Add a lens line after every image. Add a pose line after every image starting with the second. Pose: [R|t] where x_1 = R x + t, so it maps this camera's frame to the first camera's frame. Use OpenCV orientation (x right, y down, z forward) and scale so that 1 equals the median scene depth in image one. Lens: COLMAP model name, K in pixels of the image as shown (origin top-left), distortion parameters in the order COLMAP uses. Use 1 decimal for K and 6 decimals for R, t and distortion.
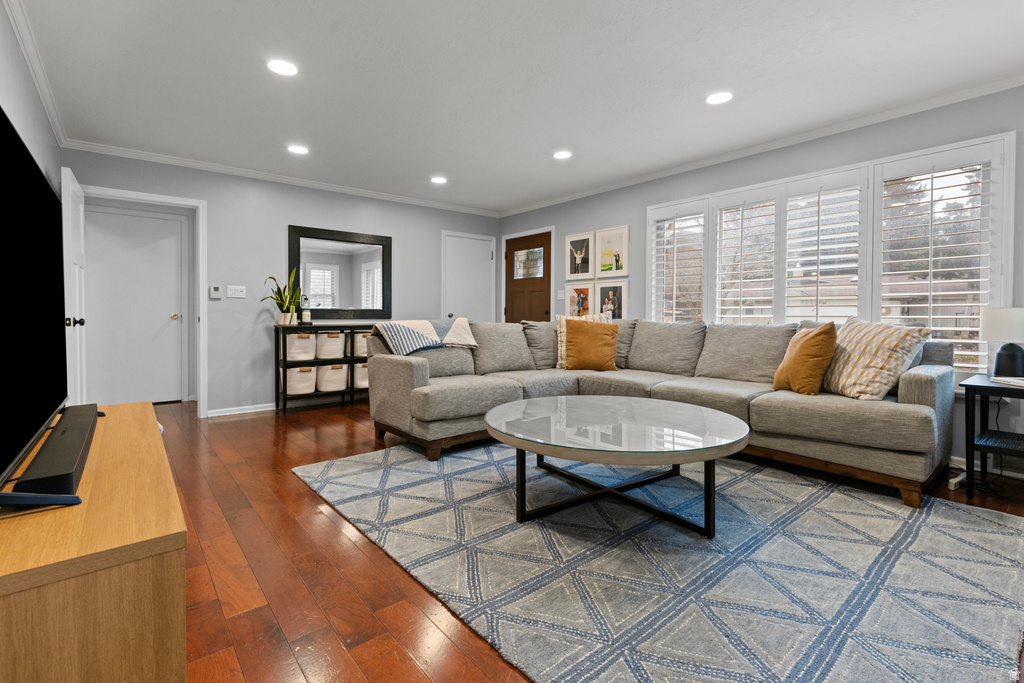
lens RADIAL K [[466.5, 0, 504.3], [0, 466.5, 320.4], [0, 0, 1]] dist [0.004566, 0.002662]
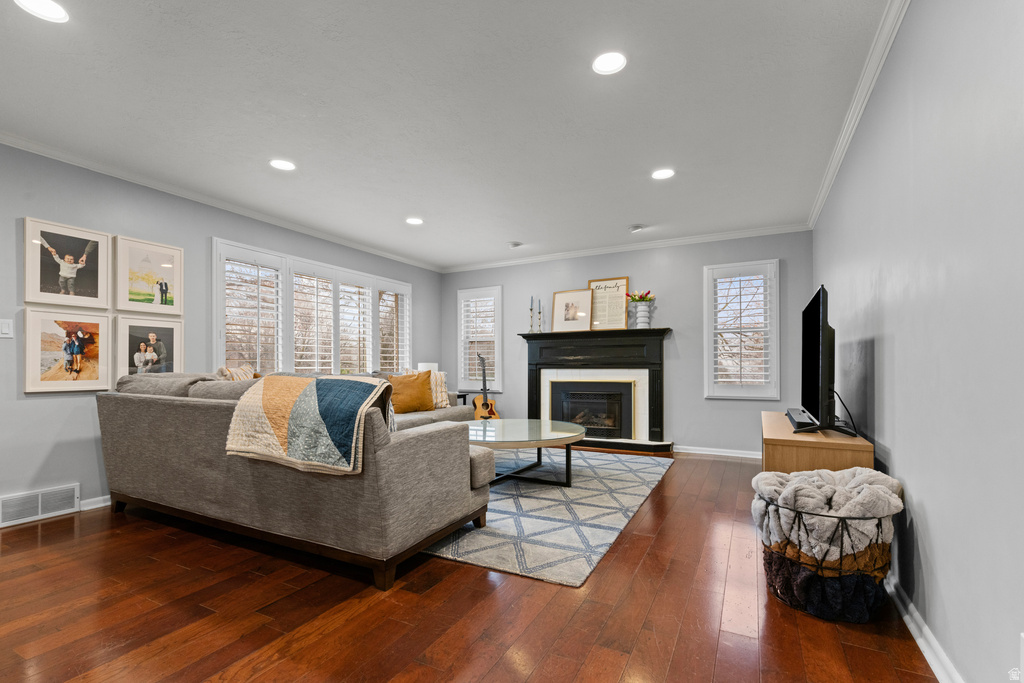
lens RADIAL K [[466.5, 0, 502.8], [0, 466.5, 362.4], [0, 0, 1]] dist [0.004566, 0.002662]
pose [[-0.378560, 0.004989, 0.925563, -0.613194], [0.014134, 0.999900, 0.000391, -0.012437], [-0.925469, 0.013230, -0.378593, 0.785667]]
